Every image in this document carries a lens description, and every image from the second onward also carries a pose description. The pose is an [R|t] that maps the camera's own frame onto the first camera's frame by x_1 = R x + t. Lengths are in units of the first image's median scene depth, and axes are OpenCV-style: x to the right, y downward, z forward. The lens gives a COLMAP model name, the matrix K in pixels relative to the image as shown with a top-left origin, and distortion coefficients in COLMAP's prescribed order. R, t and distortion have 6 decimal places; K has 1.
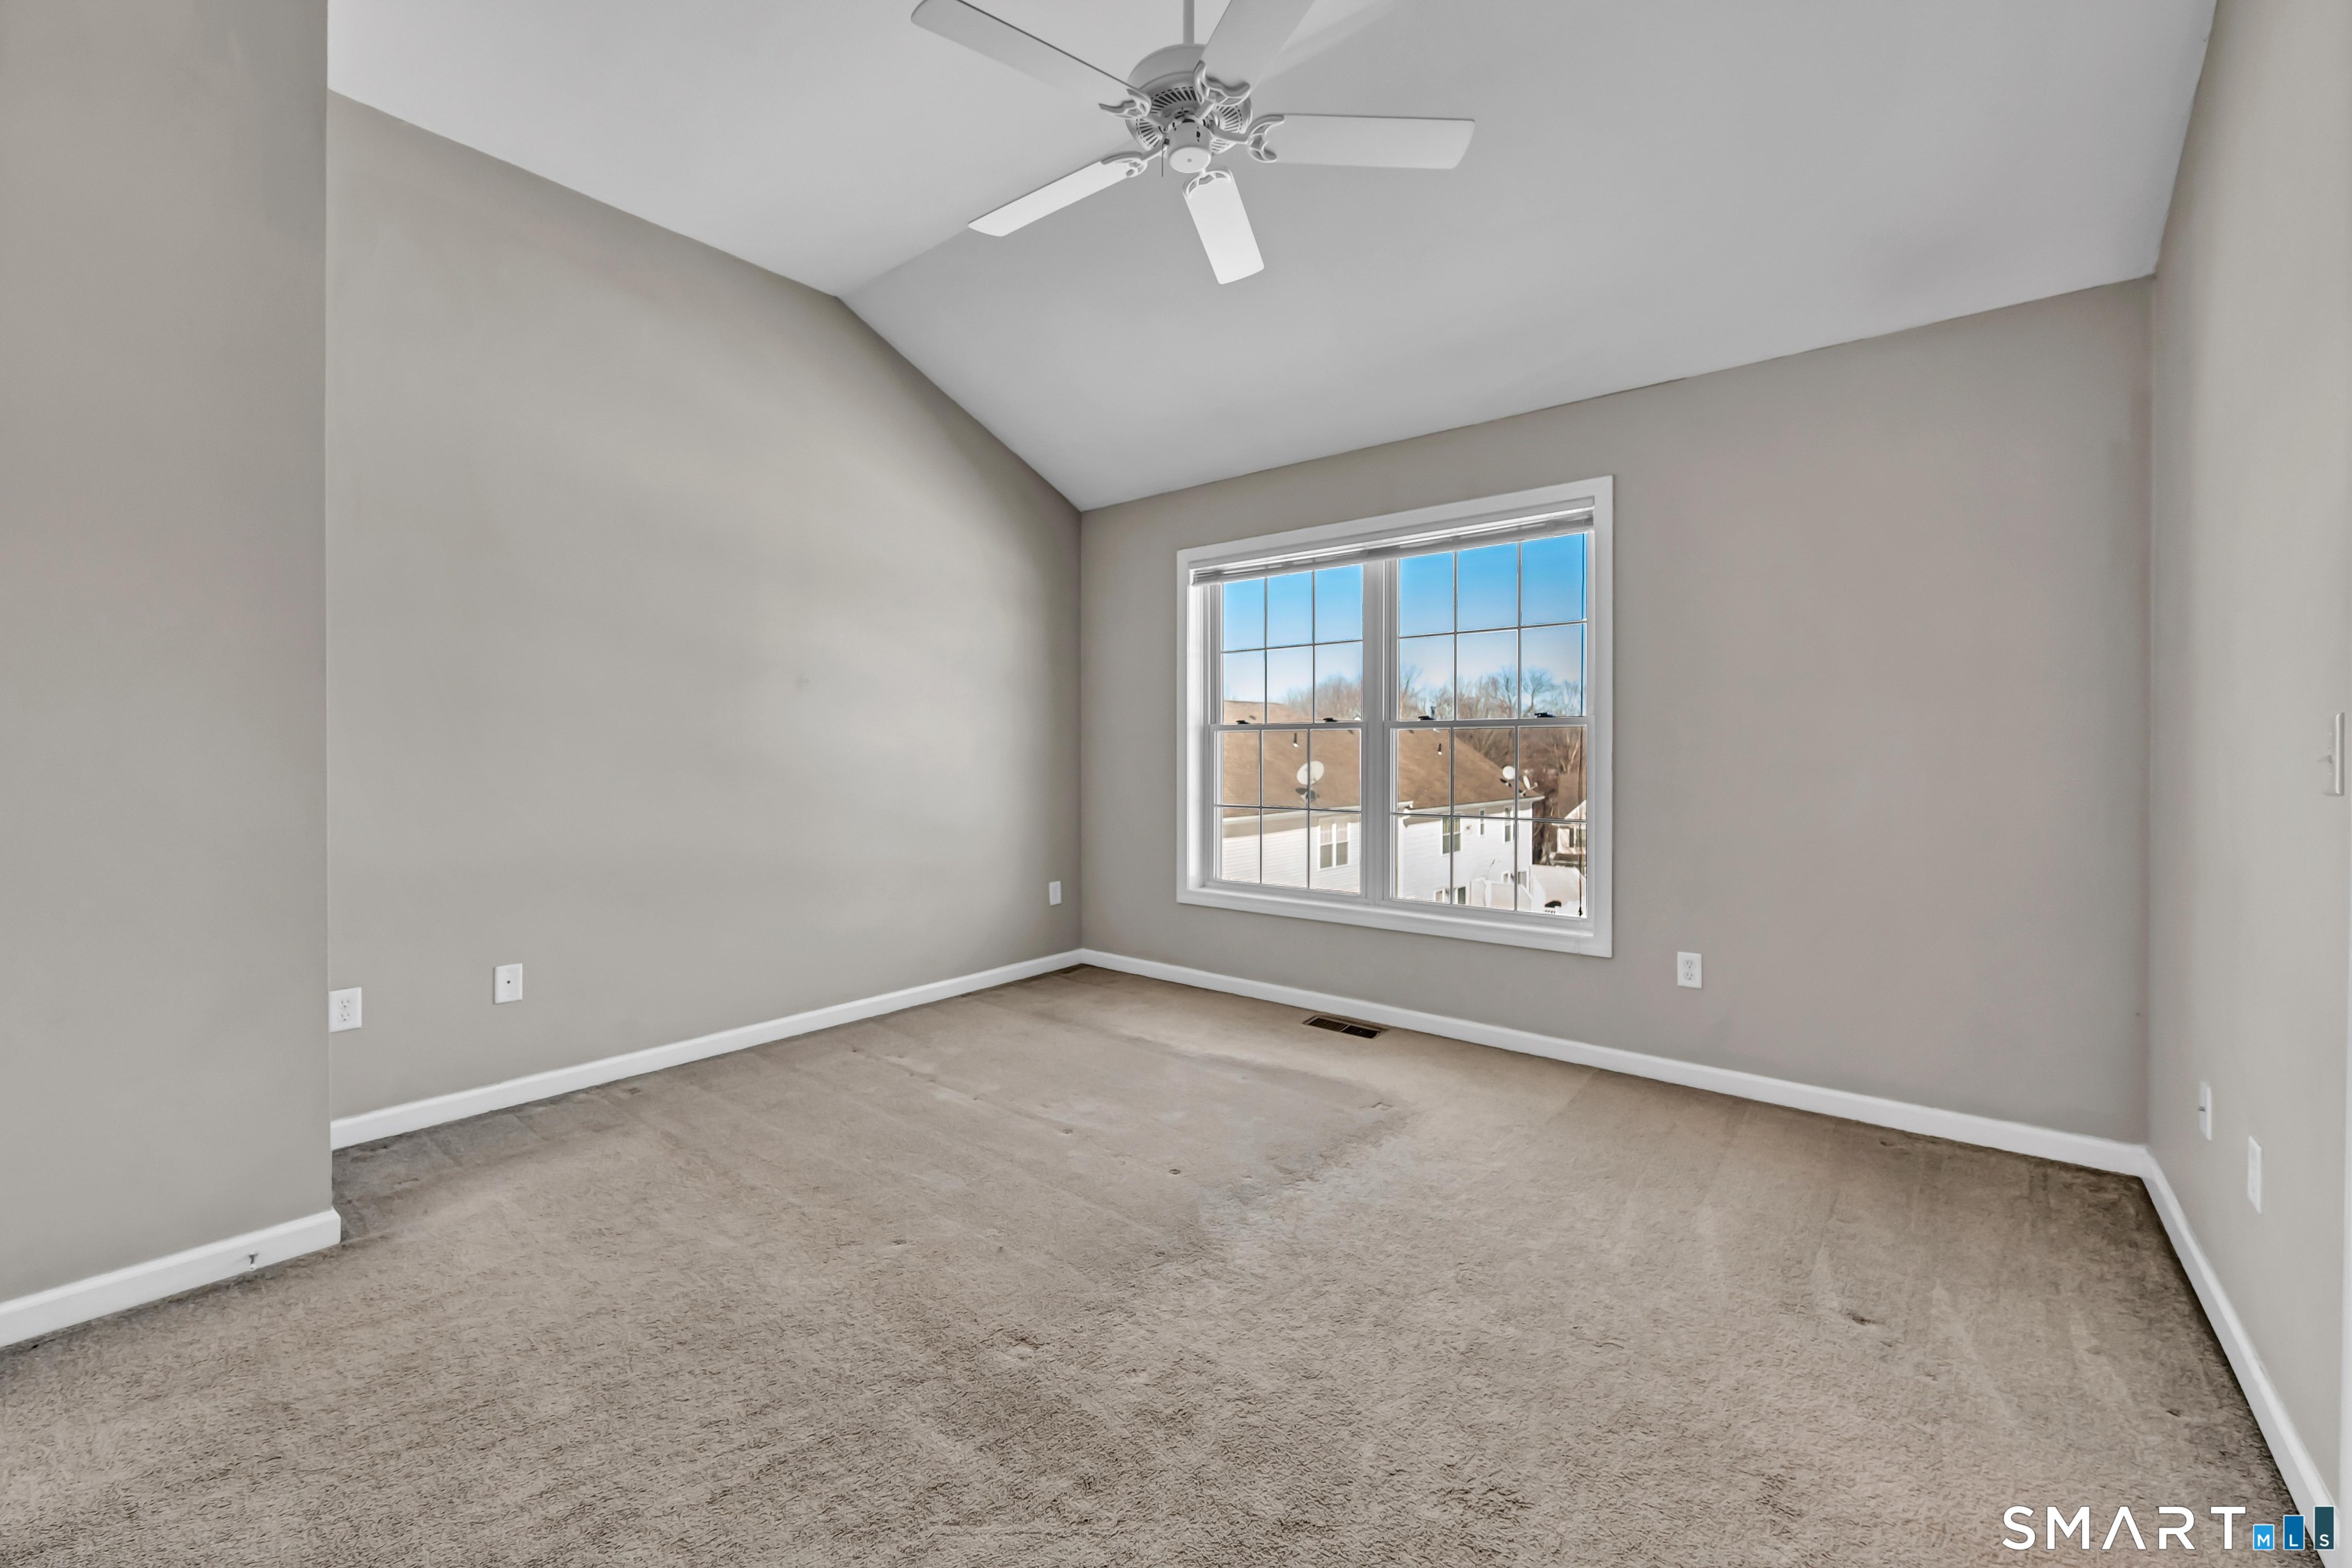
lens RADIAL K [[937.4, 0, 1174.0], [0, 937.4, 757.2], [0, 0, 1]] dist [-0.001489, -0.000192]
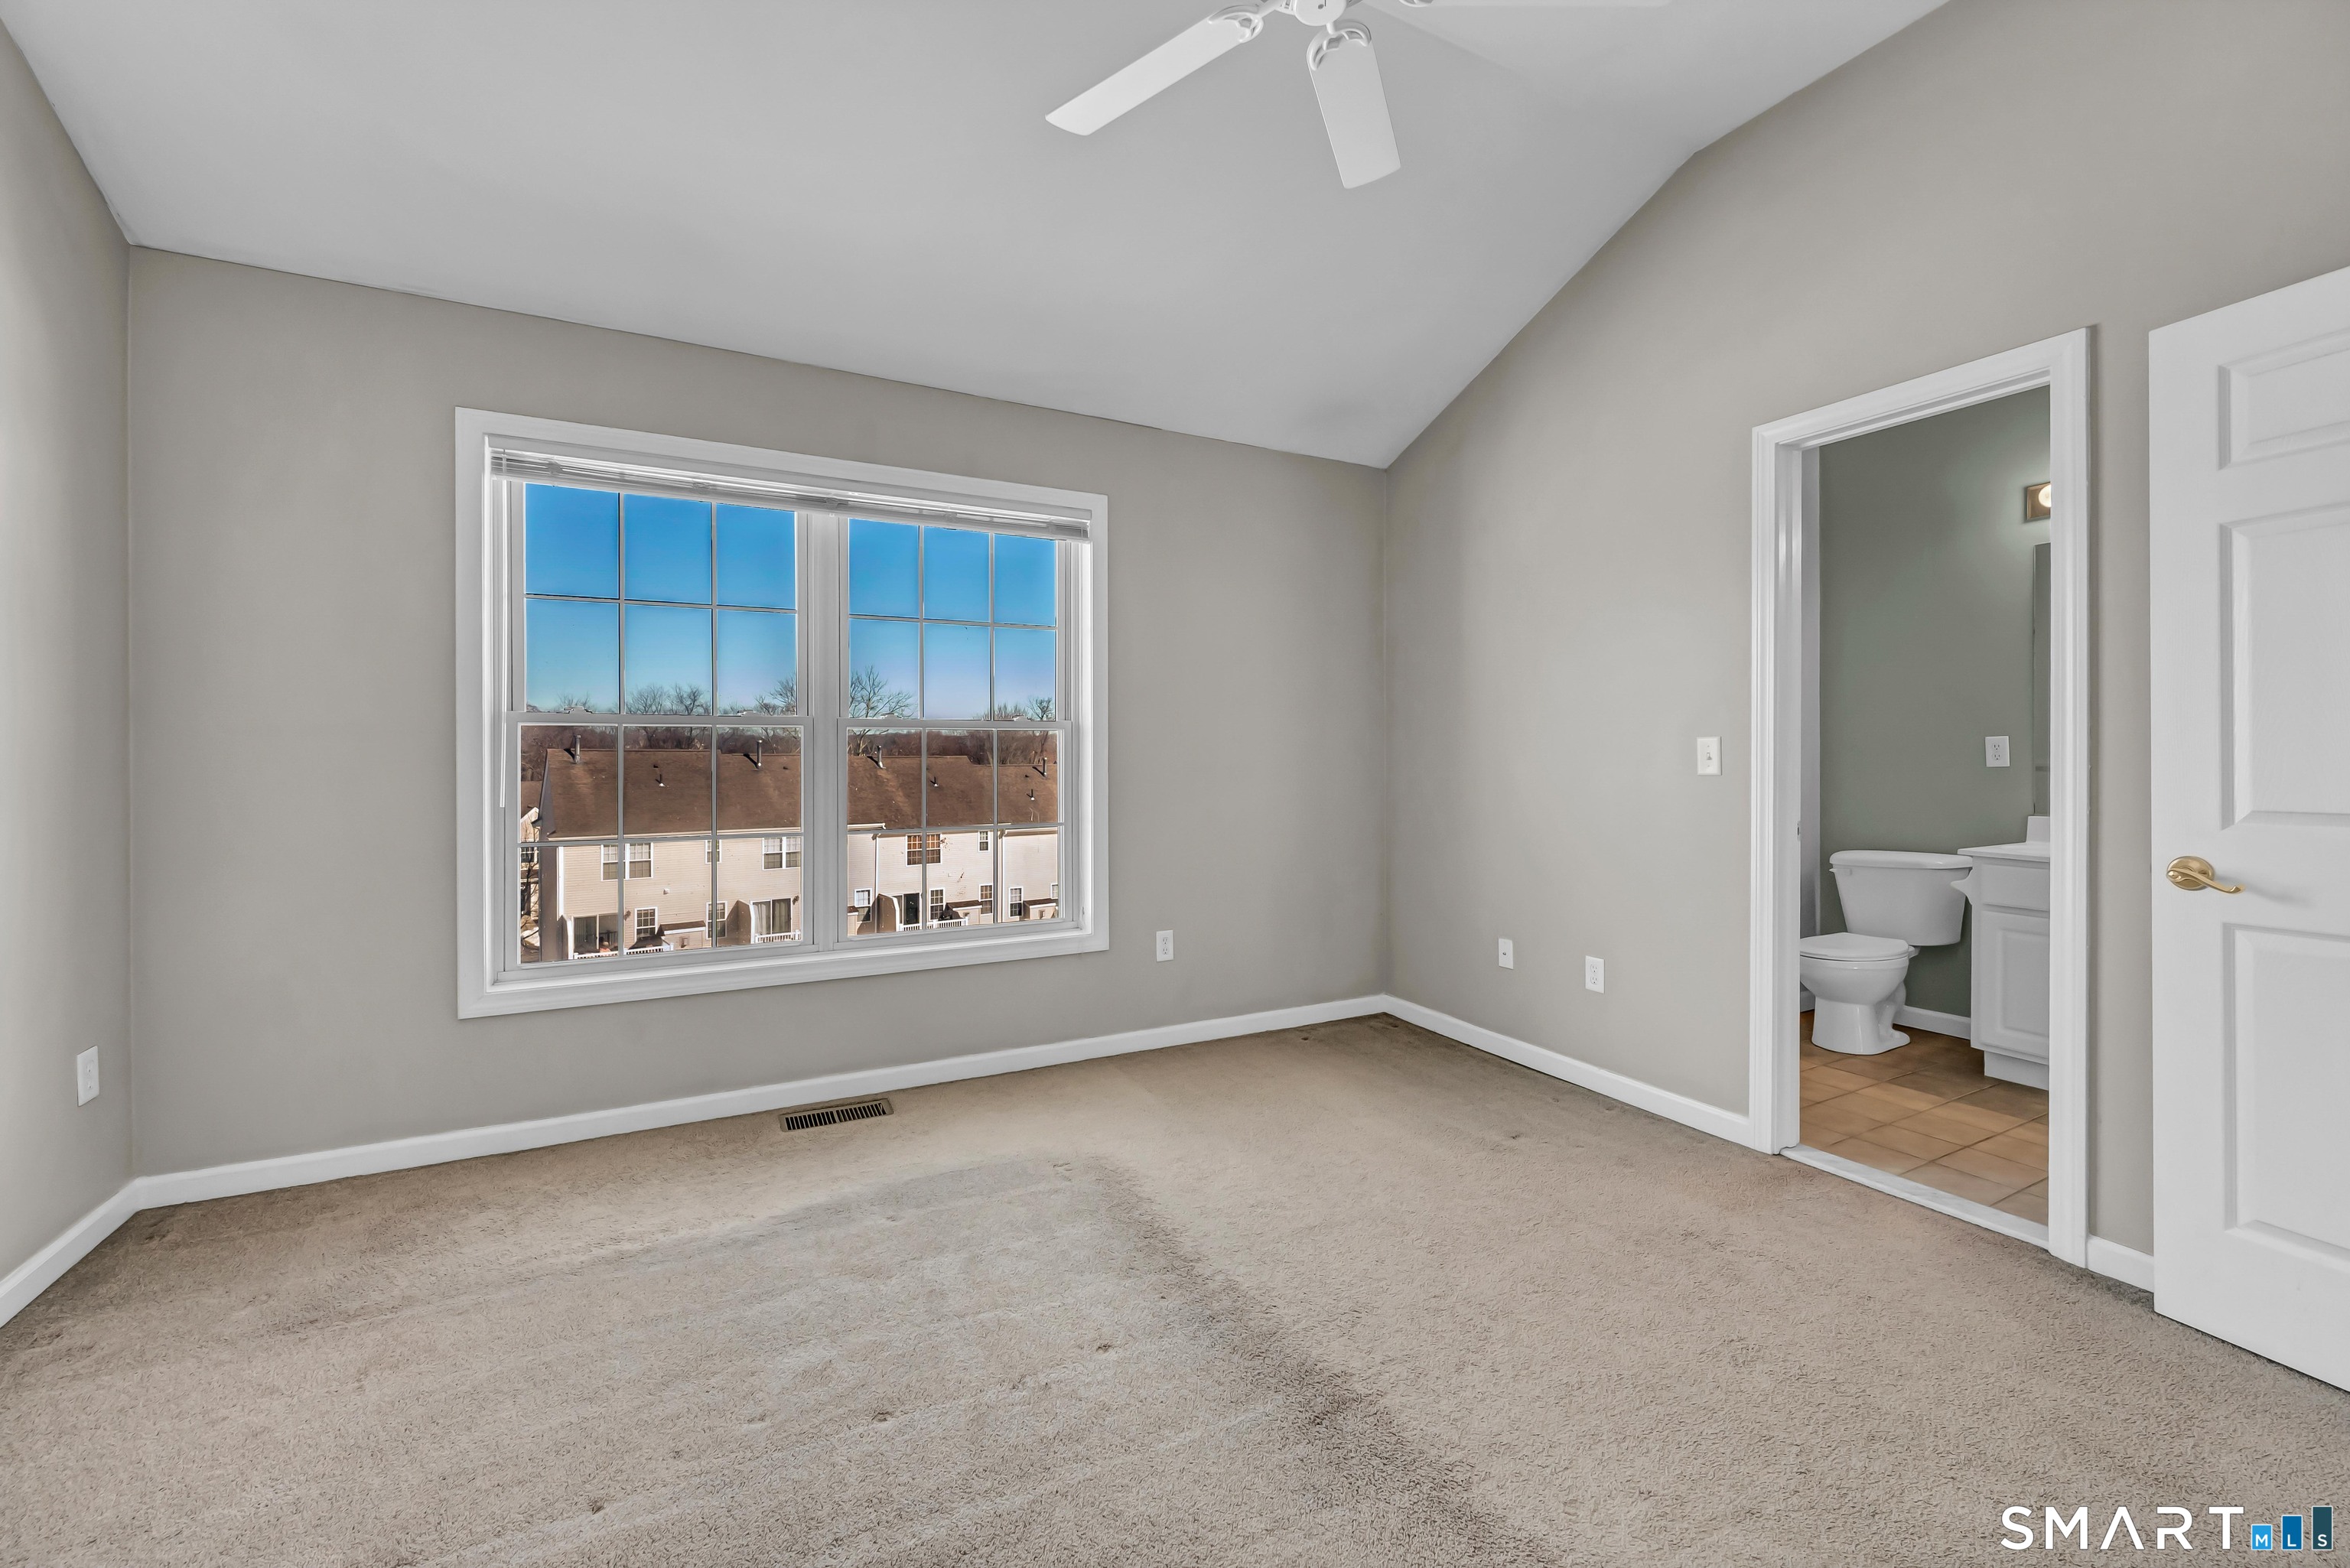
lens RADIAL K [[936.5, 0, 1173.0], [0, 936.5, 757.2], [0, 0, 1]] dist [-0.001489, -0.000192]
pose [[0.397433, -0.001410, 0.917630, -0.473476], [0.007015, 0.999974, -0.001502, -0.001826], [-0.917605, 0.007034, 0.397432, 0.507589]]
